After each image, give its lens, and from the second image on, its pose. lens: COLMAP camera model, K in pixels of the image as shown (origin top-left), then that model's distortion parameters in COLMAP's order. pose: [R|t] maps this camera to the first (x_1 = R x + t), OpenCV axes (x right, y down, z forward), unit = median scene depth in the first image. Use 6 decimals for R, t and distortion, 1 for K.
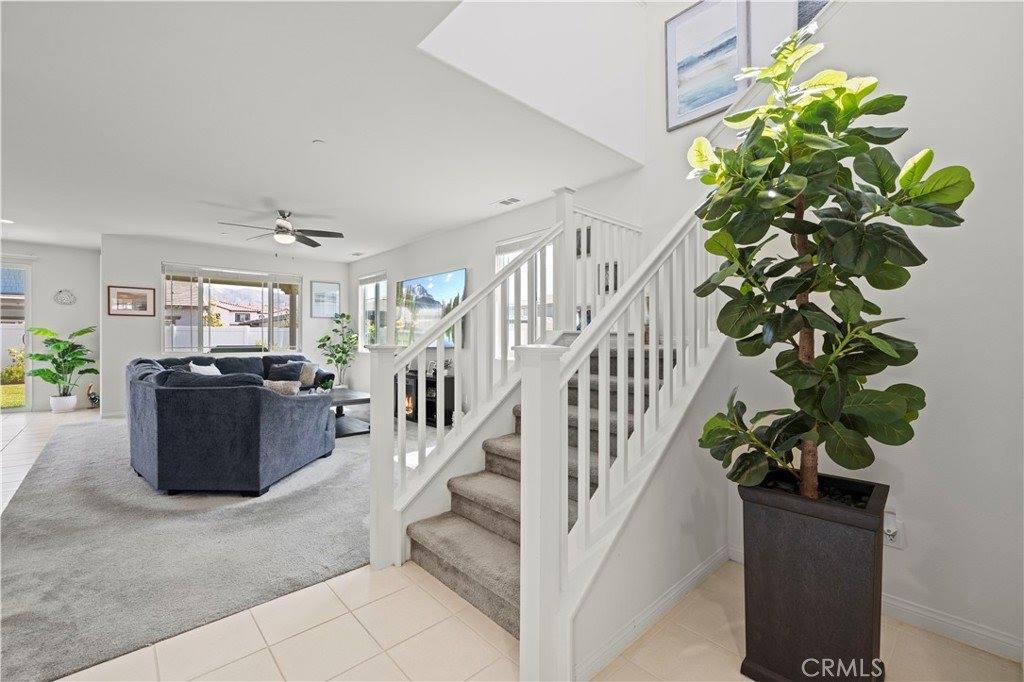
lens RADIAL K [[439.1, 0, 505.0], [0, 439.1, 357.4], [0, 0, 1]] dist [0.007900, 0.001460]
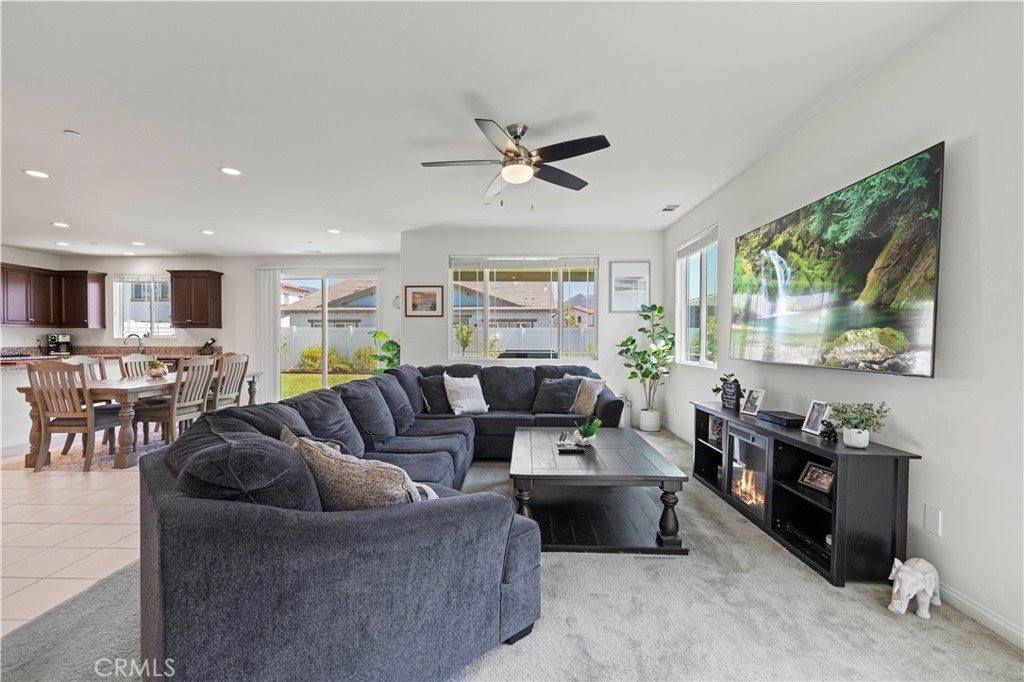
lens RADIAL K [[439.1, 0, 510.3], [0, 439.1, 337.9], [0, 0, 1]] dist [0.007900, 0.001460]
pose [[0.732025, 0.001954, -0.681275, -0.080022], [-0.030314, 0.999099, -0.029707, -0.025806], [0.680603, 0.042398, 0.731424, 0.417740]]
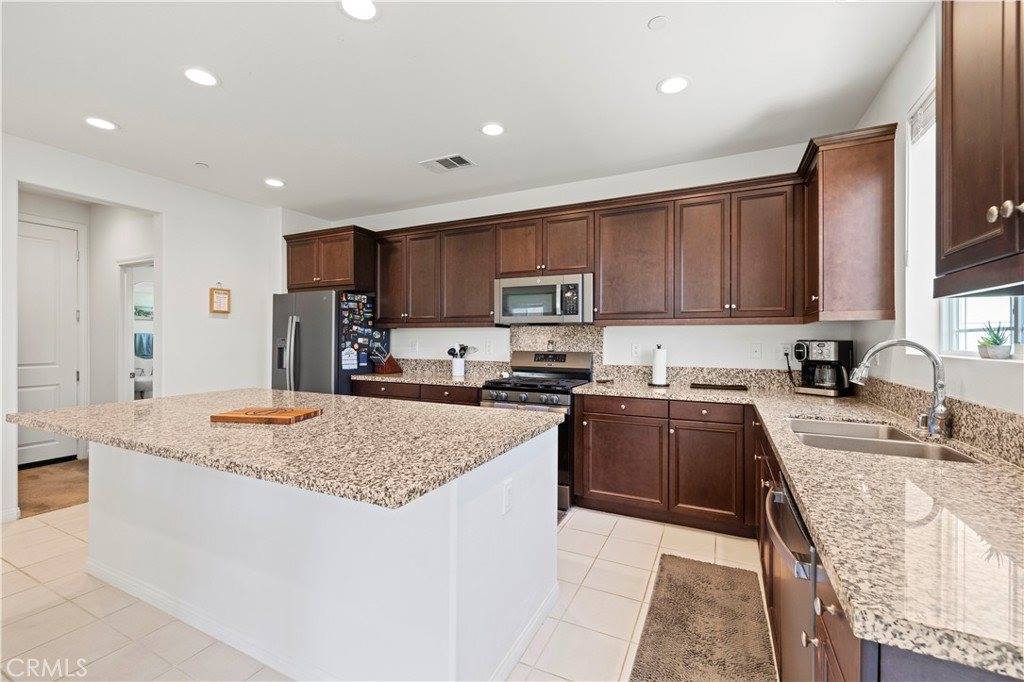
lens RADIAL K [[439.1, 0, 508.9], [0, 439.1, 342.2], [0, 0, 1]] dist [0.007900, 0.001460]
pose [[-0.929710, 0.001941, -0.368288, -1.171151], [-0.015902, 0.998842, 0.045406, -0.044731], [0.367949, 0.048071, -0.928602, 0.719275]]
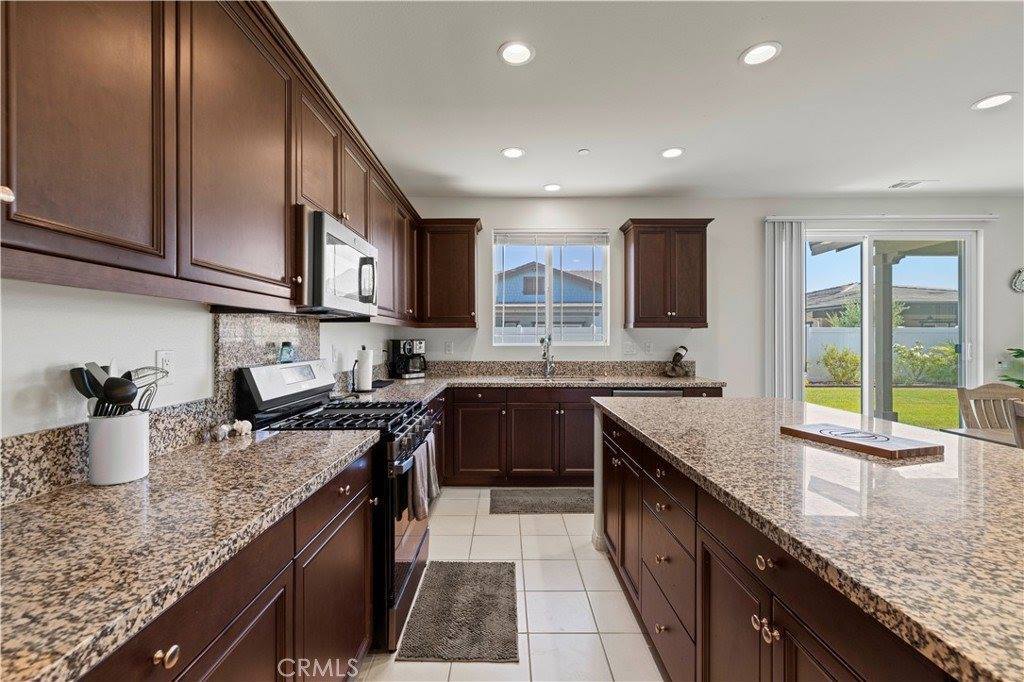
lens RADIAL K [[439.1, 0, 510.7], [0, 439.1, 338.7], [0, 0, 1]] dist [0.007900, 0.001460]
pose [[0.736807, -0.000464, -0.676103, -1.102928], [-0.026346, 0.999221, -0.029398, -0.021690], [0.675590, 0.039474, 0.736220, 0.134710]]
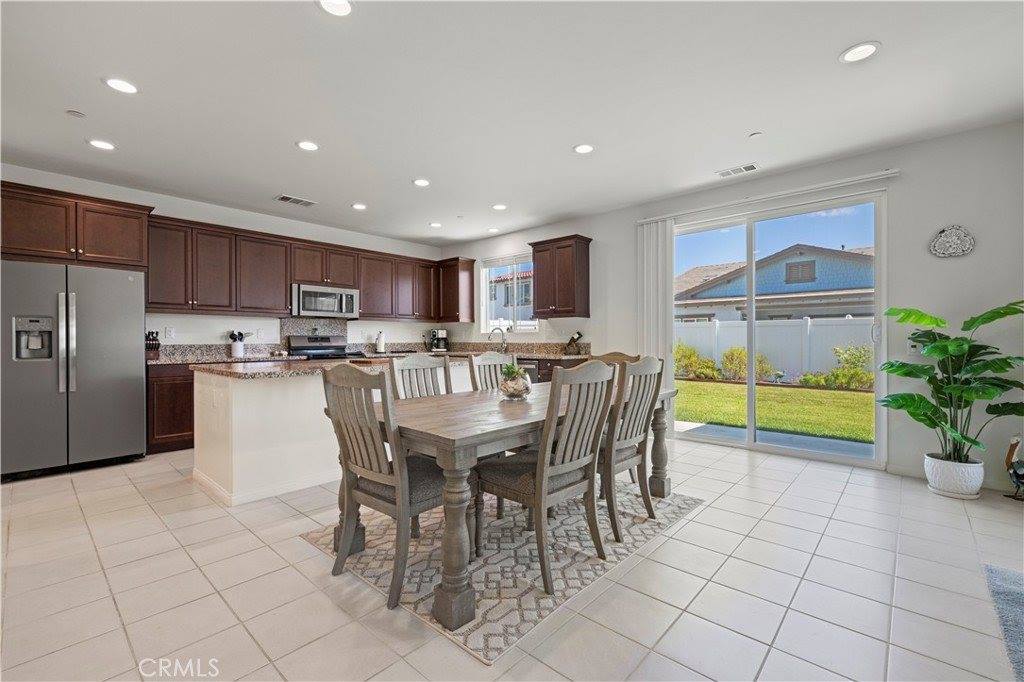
lens RADIAL K [[439.1, 0, 495.9], [0, 439.1, 337.3], [0, 0, 1]] dist [0.007900, 0.001460]
pose [[0.086718, -0.002689, -0.996229, -0.591345], [-0.038893, 0.999225, -0.006083, -0.014826], [0.995473, 0.039274, 0.086546, 0.499708]]
